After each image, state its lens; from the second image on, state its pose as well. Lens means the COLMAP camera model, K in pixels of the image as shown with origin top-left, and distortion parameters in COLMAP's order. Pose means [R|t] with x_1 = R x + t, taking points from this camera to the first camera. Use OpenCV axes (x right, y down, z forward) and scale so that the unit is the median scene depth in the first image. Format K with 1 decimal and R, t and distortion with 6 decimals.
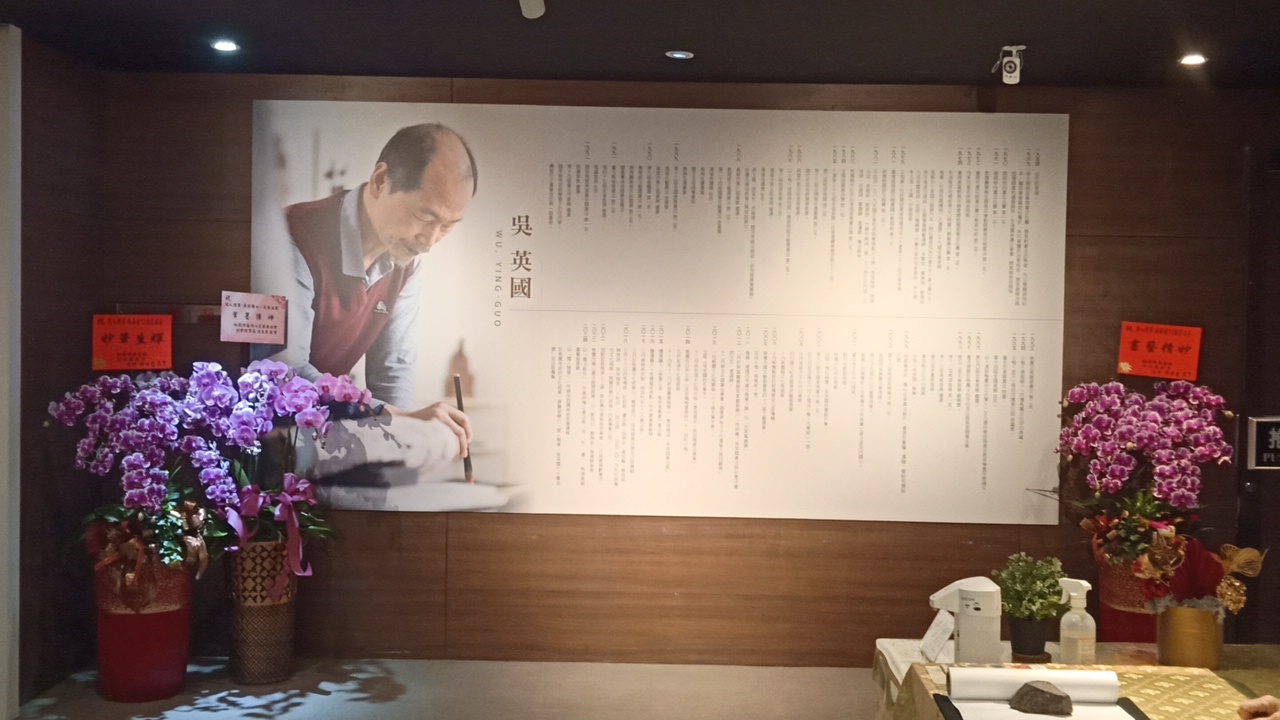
lens RADIAL K [[1394.4, 0, 639.5], [0, 1394.4, 358.6], [0, 0, 1]] dist [0.022848, 0.000000]
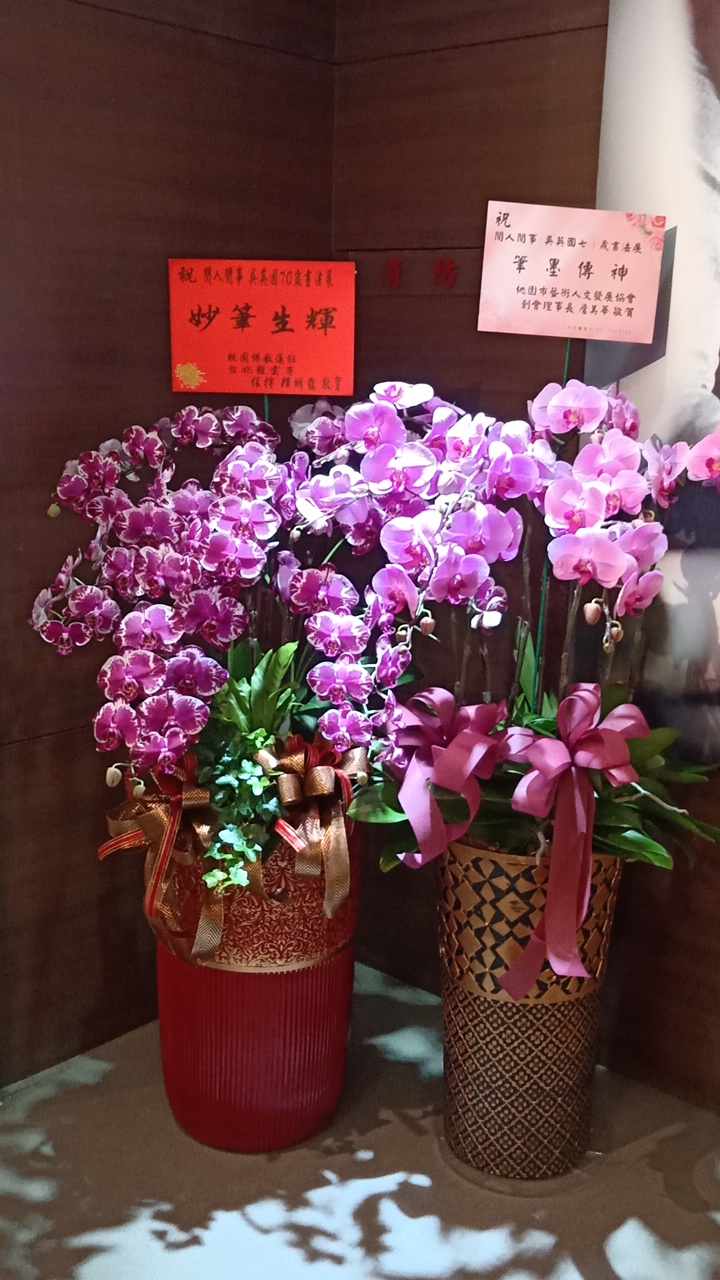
lens RADIAL K [[1394.4, 0, 359.0], [0, 1394.4, 632.5], [0, 0, 1]] dist [0.022848, 0.000000]
pose [[0.753850, 0.142455, -0.641418, -0.057670], [-0.033118, 0.983211, 0.179441, 0.001963], [0.656212, -0.114029, 0.745911, 0.695905]]
